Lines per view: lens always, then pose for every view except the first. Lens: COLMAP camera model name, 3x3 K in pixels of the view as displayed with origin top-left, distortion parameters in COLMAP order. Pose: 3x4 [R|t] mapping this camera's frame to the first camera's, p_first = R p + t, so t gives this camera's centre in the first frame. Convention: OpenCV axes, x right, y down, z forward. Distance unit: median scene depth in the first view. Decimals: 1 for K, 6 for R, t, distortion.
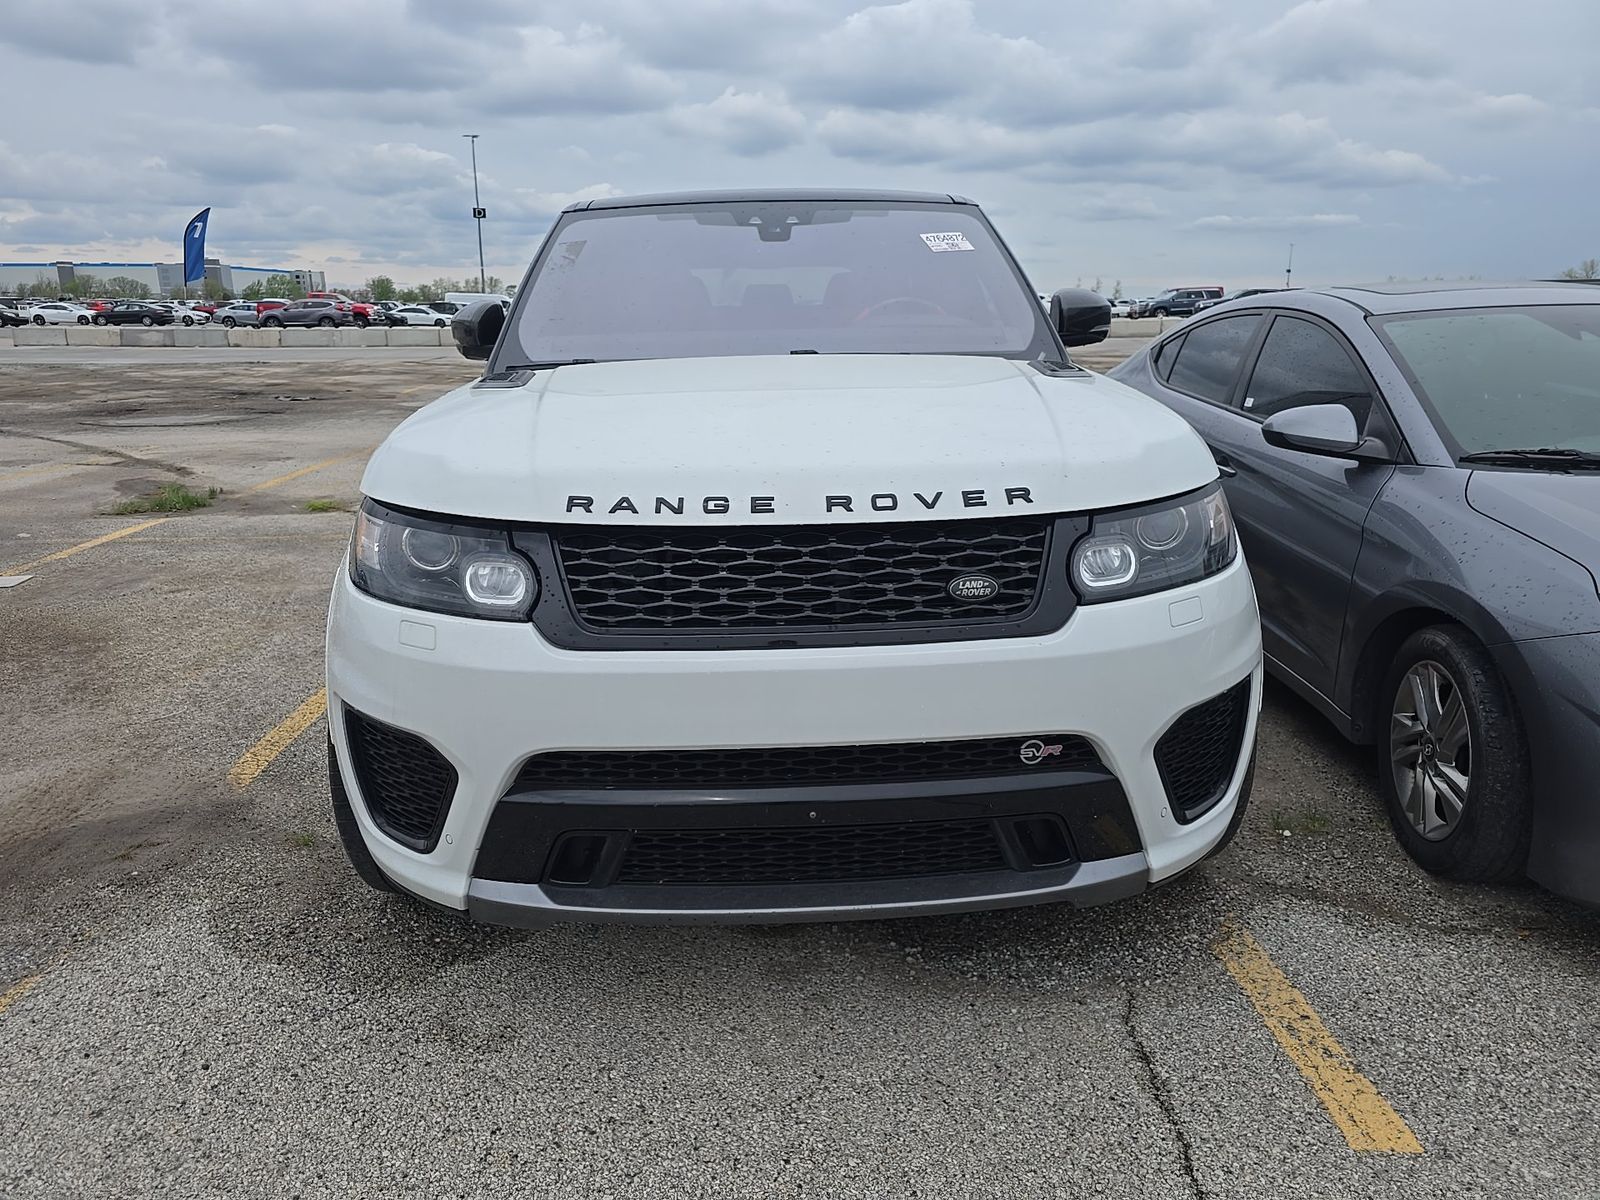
lens RADIAL K [[1074.5, 0, 800.0], [0, 1074.5, 600.0], [0, 0, 1]] dist [0.063701, -0.054787]
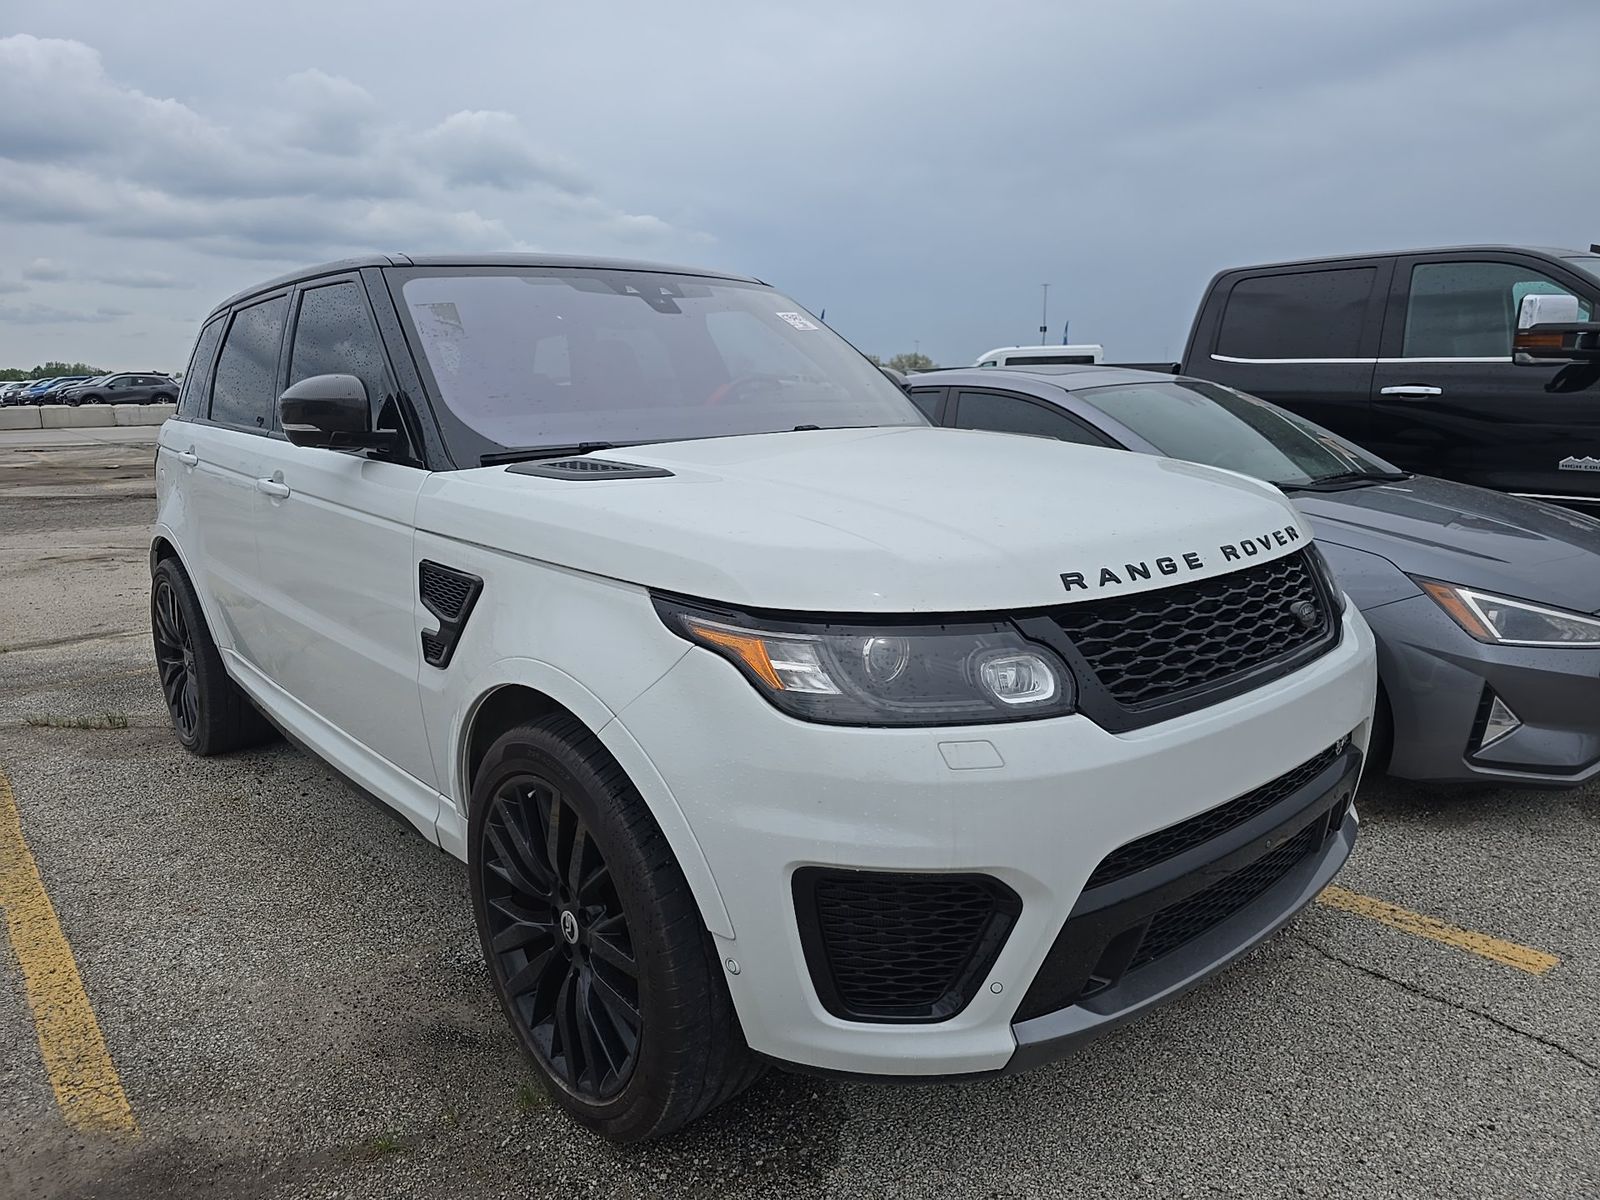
lens RADIAL K [[1087.5, 0, 800.0], [0, 1087.5, 600.0], [0, 0, 1]] dist [0.062146, -0.050344]
pose [[0.777678, -0.125766, 0.615955, -0.979166], [0.171295, 0.985104, -0.015131, -0.098902], [-0.604876, 0.117277, 0.787636, 0.387833]]
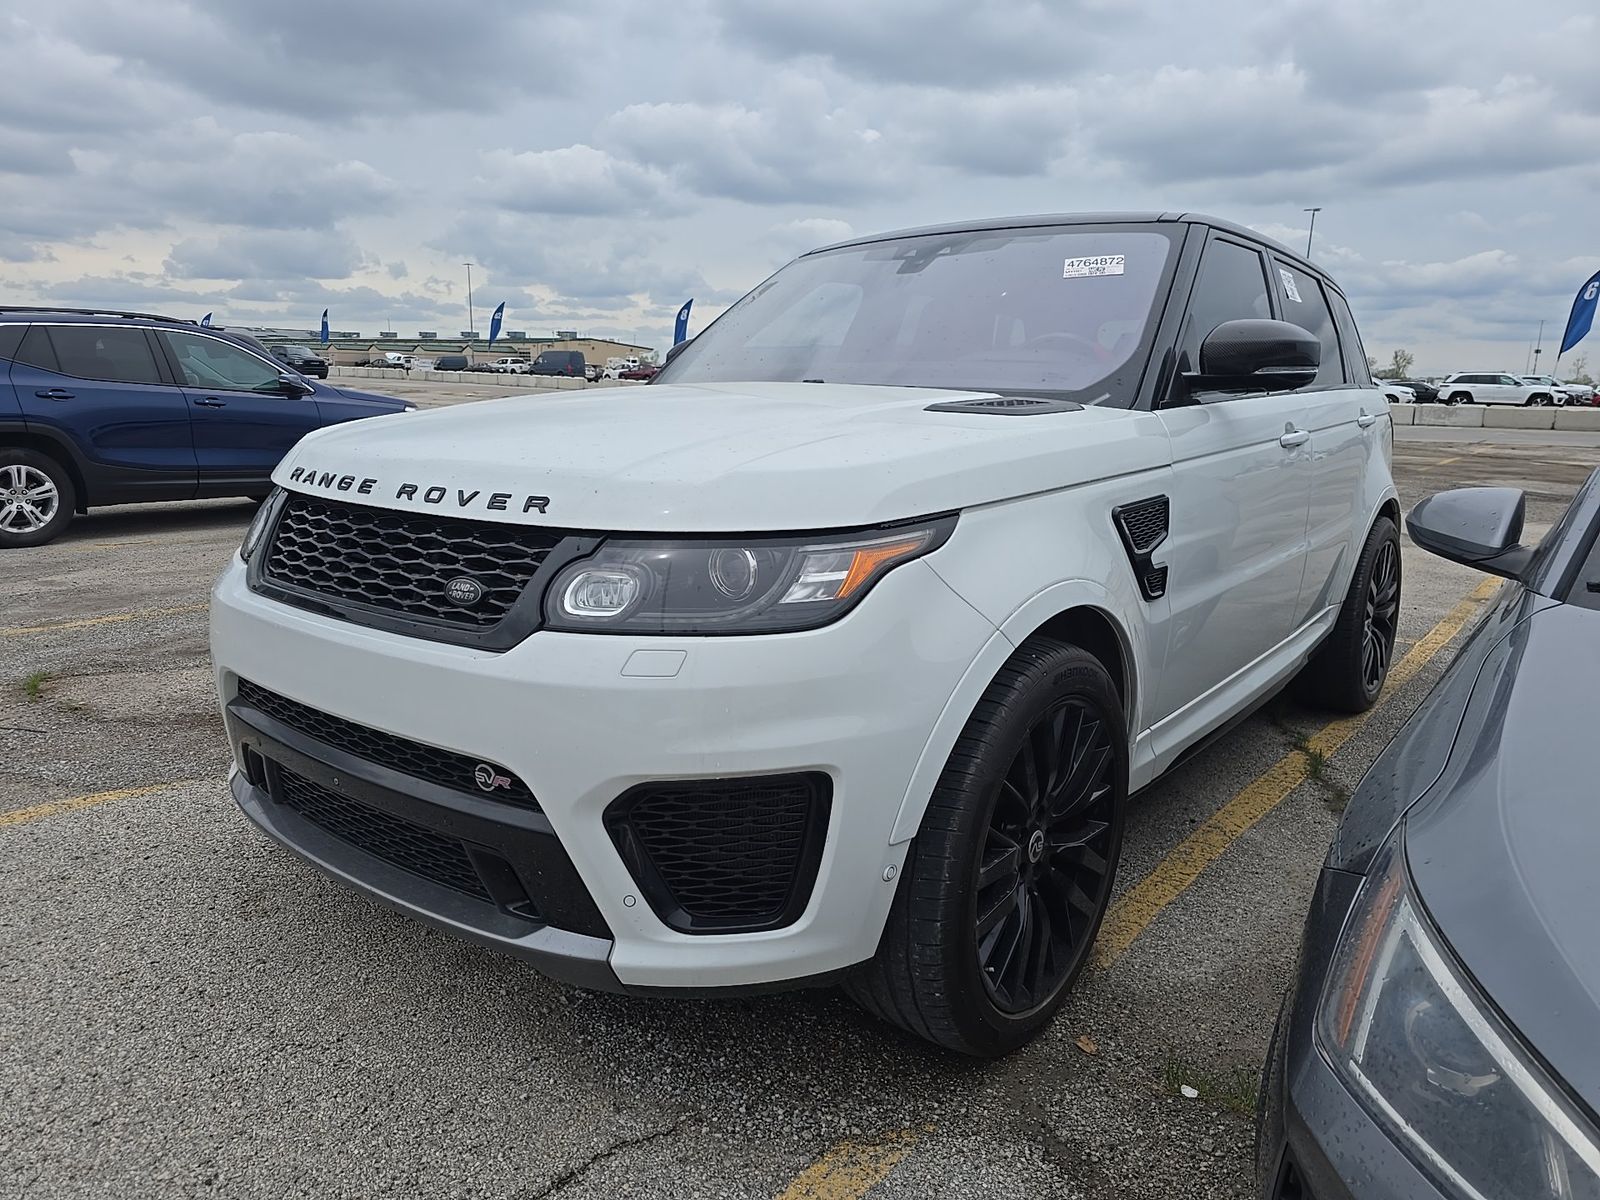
lens RADIAL K [[1074.5, 0, 800.0], [0, 1074.5, 600.0], [0, 0, 1]] dist [0.063701, -0.054787]
pose [[0.757487, 0.152902, -0.634693, 0.985211], [-0.194898, 0.980817, 0.003680, -0.064090], [0.623080, 0.120912, 0.772756, 0.435386]]
